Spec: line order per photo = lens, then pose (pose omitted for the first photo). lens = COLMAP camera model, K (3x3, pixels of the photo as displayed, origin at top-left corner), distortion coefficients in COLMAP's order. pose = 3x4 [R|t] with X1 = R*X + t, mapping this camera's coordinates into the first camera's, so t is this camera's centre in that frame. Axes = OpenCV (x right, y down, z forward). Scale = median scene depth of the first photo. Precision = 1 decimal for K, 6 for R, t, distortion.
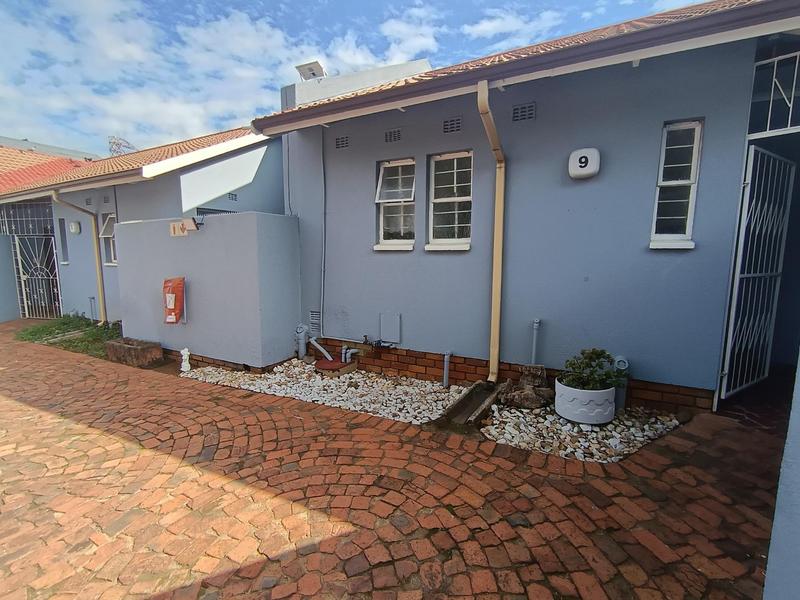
lens RADIAL K [[382.6, 0, 395.7], [0, 382.6, 304.4], [0, 0, 1]] dist [-0.000205, -0.000635]
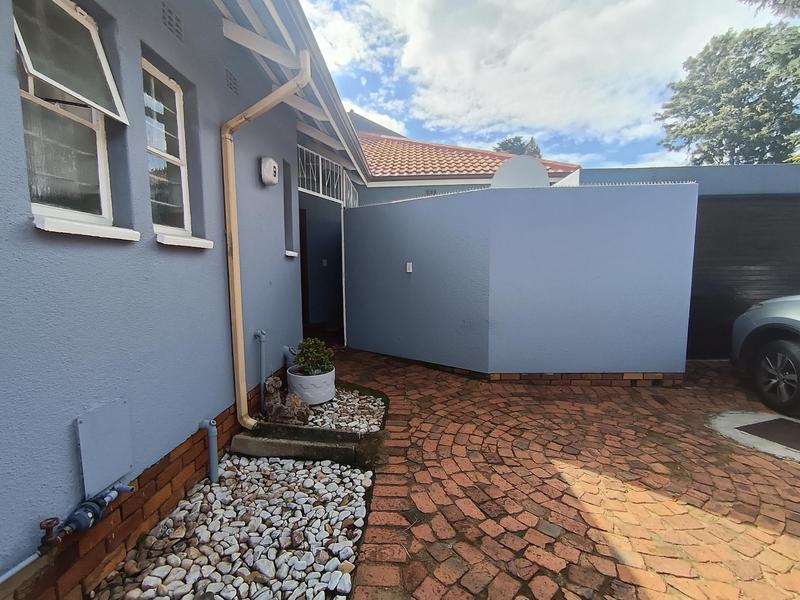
lens RADIAL K [[382.6, 0, 395.7], [0, 382.6, 304.4], [0, 0, 1]] dist [-0.000205, -0.000635]
pose [[-0.448155, -0.082216, 0.890167, -0.836722], [0.118054, 0.981598, 0.150095, -0.176604], [-0.886127, 0.172354, -0.430202, 1.628899]]
